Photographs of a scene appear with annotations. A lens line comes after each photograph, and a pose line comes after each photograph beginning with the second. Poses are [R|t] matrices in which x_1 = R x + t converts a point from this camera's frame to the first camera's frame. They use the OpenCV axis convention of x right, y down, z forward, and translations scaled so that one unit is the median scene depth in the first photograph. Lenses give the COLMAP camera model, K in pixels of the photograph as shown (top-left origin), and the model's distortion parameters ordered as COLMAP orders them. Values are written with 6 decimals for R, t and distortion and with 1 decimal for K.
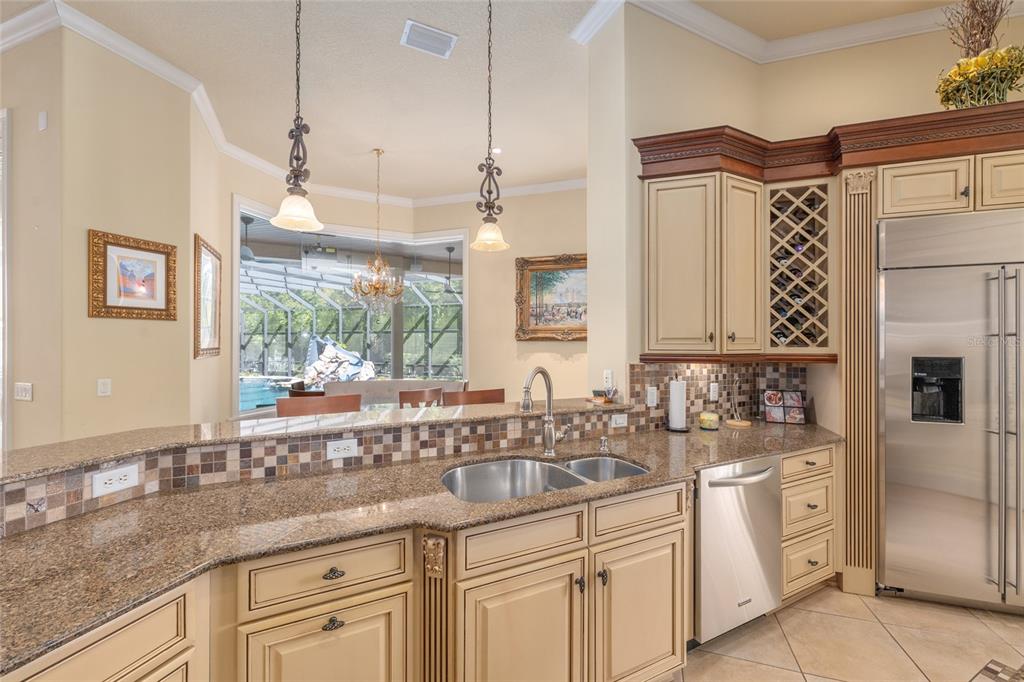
lens RADIAL K [[406.5, 0, 511.6], [0, 406.5, 342.8], [0, 0, 1]] dist [0.000753, 0.000004]
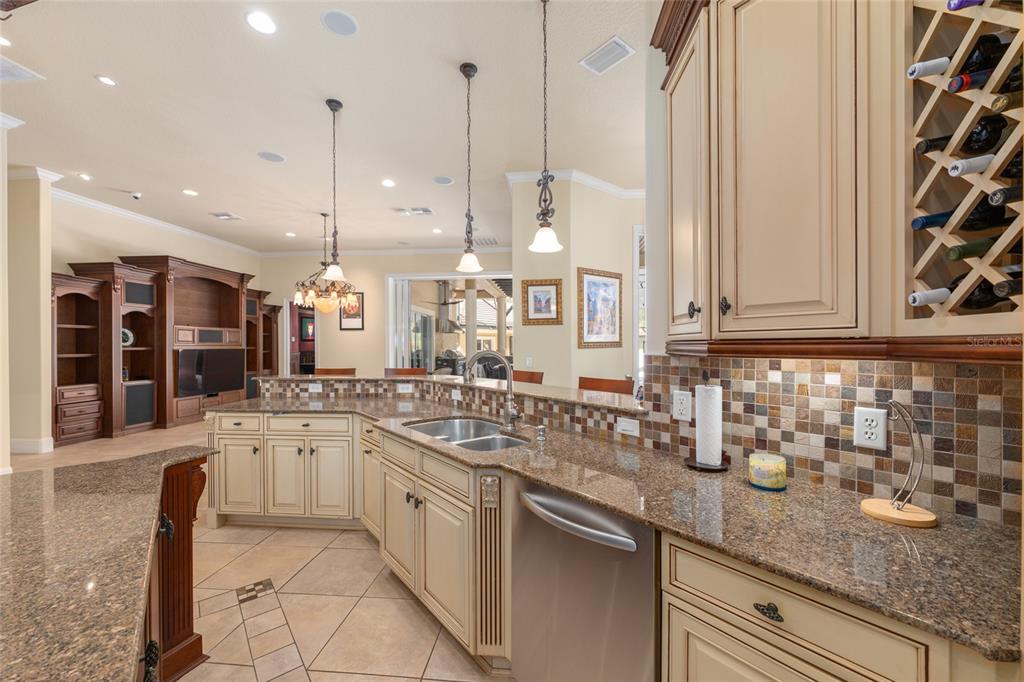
lens RADIAL K [[406.5, 0, 511.6], [0, 406.5, 342.8], [0, 0, 1]] dist [0.000753, 0.000004]
pose [[0.220370, -0.006208, -0.975397, 0.943019], [0.006655, 0.999966, -0.004861, 0.032018], [0.975394, -0.005420, 0.220404, 0.589952]]
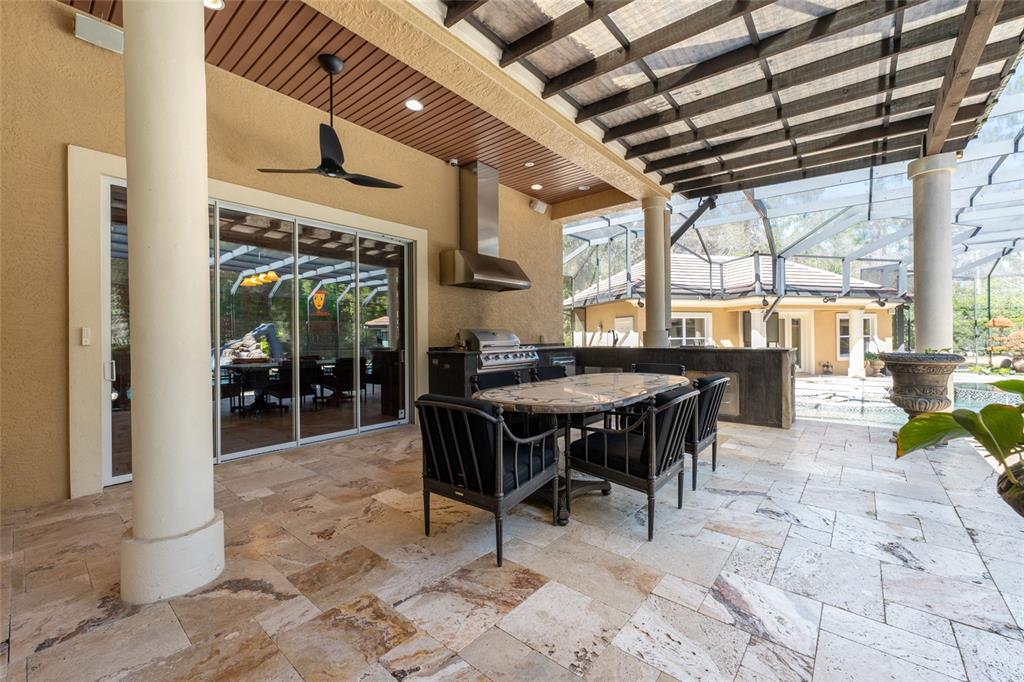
lens RADIAL K [[411.7, 0, 523.0], [0, 411.7, 339.7], [0, 0, 1]] dist [-0.001717, -0.000009]
pose [[-0.354269, 0.021674, -0.934892, -2.953337], [0.011345, 0.999757, 0.018878, 0.071728], [0.935075, -0.003918, -0.354429, 2.050823]]
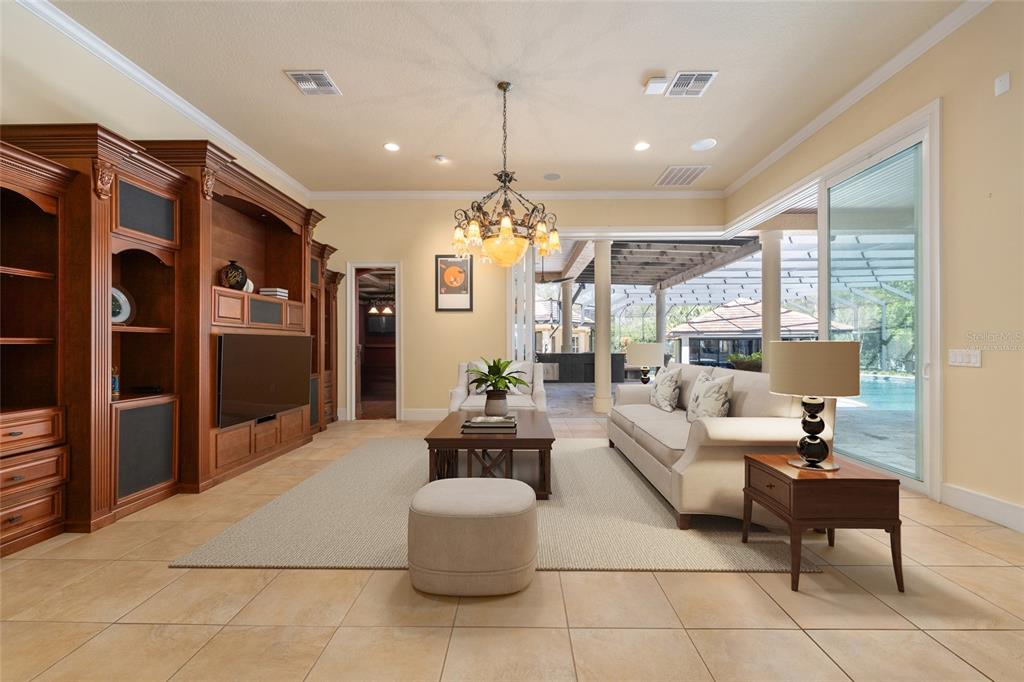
lens RADIAL K [[404.2, 0, 512.0], [0, 404.2, 341.0], [0, 0, 1]] dist [-0.000677, 0.000030]
pose [[0.307052, -0.004347, -0.951683, -0.628759], [0.000936, 0.999990, -0.004266, 0.082092], [0.951692, 0.000419, 0.307053, -0.489653]]
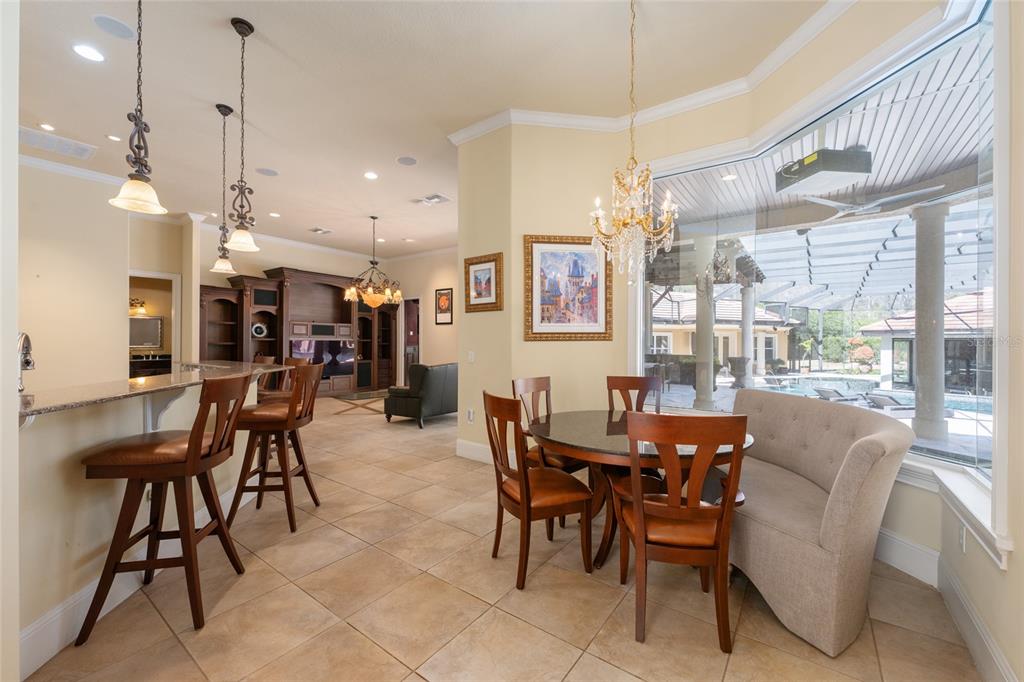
lens RADIAL K [[406.5, 0, 511.6], [0, 406.5, 342.8], [0, 0, 1]] dist [0.000753, 0.000004]
pose [[-0.310852, 0.000158, -0.950458, 0.505004], [-0.003503, 0.999993, 0.001312, 0.059915], [0.950452, 0.003738, -0.310849, 1.893948]]
